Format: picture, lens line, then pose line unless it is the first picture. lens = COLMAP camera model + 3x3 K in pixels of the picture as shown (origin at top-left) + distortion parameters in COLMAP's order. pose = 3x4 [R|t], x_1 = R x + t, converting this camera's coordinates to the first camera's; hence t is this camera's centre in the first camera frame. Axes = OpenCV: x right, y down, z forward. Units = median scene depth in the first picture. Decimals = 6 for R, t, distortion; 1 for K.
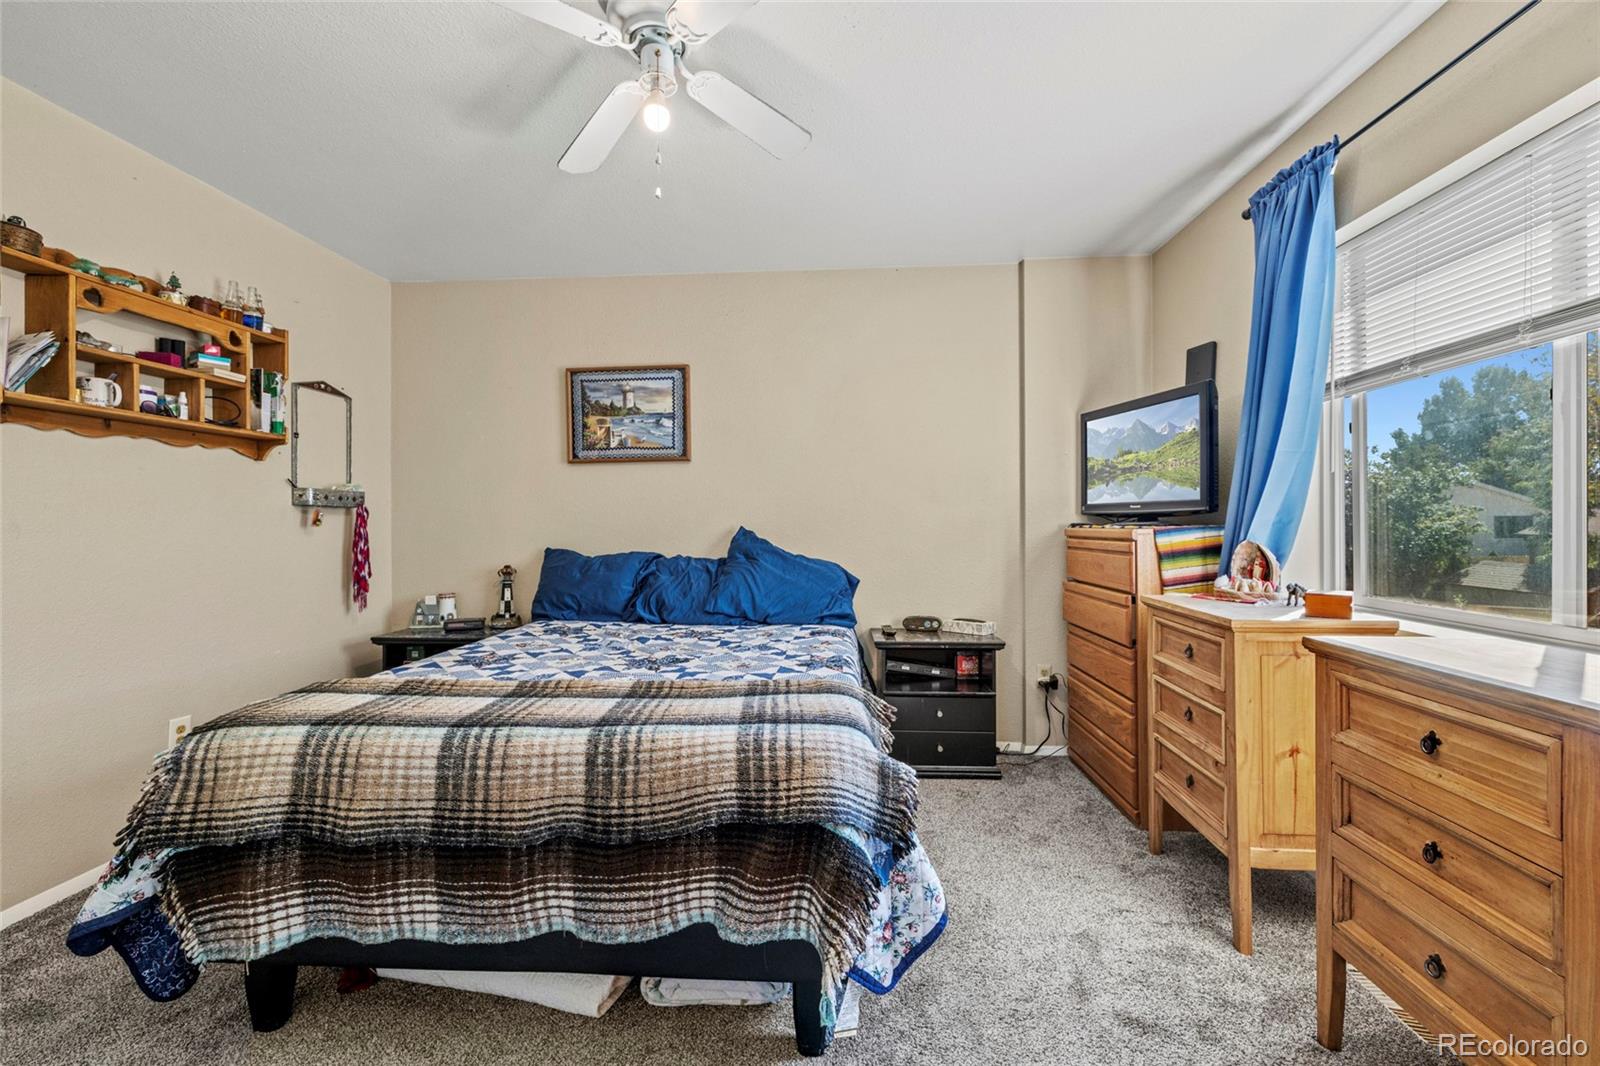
lens RADIAL K [[674.0, 0, 798.0], [0, 674.0, 515.2], [0, 0, 1]] dist [-0.001108, 0.000974]
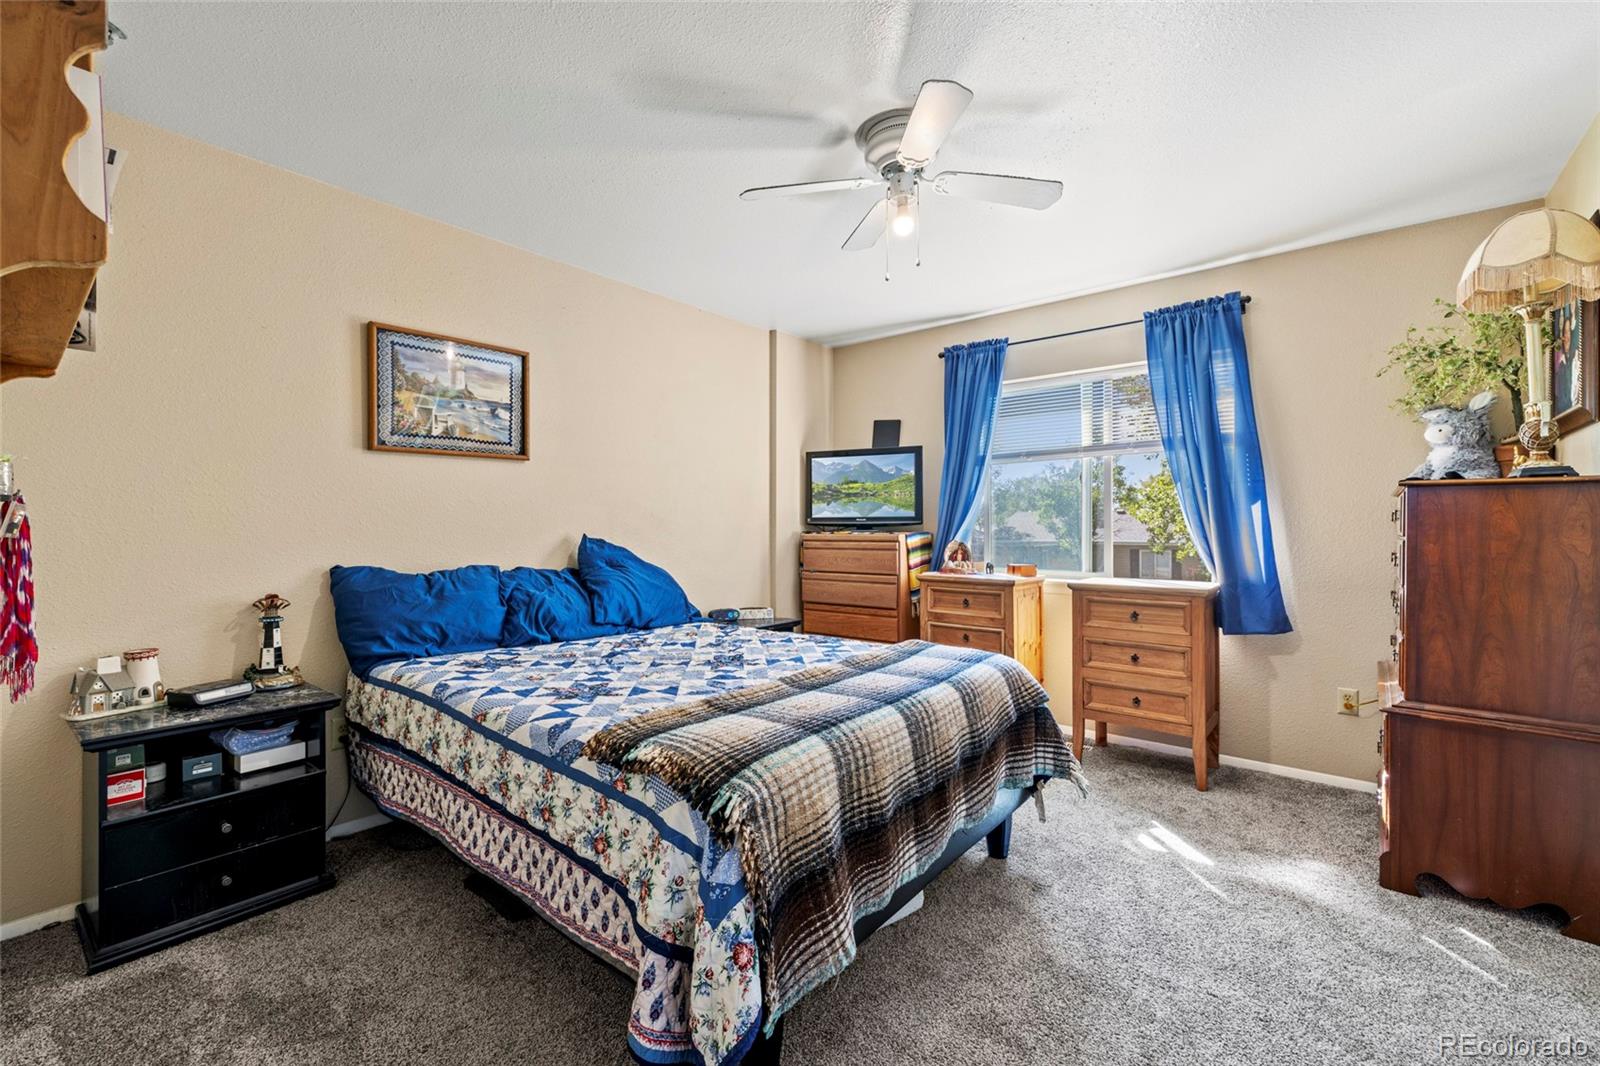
lens RADIAL K [[674.0, 0, 798.0], [0, 674.0, 515.2], [0, 0, 1]] dist [-0.001108, 0.000974]
pose [[0.583932, 0.017774, 0.811608, -0.752073], [-0.009429, 0.999841, -0.015113, 0.001561], [-0.811748, 0.001172, 0.584006, 0.211762]]
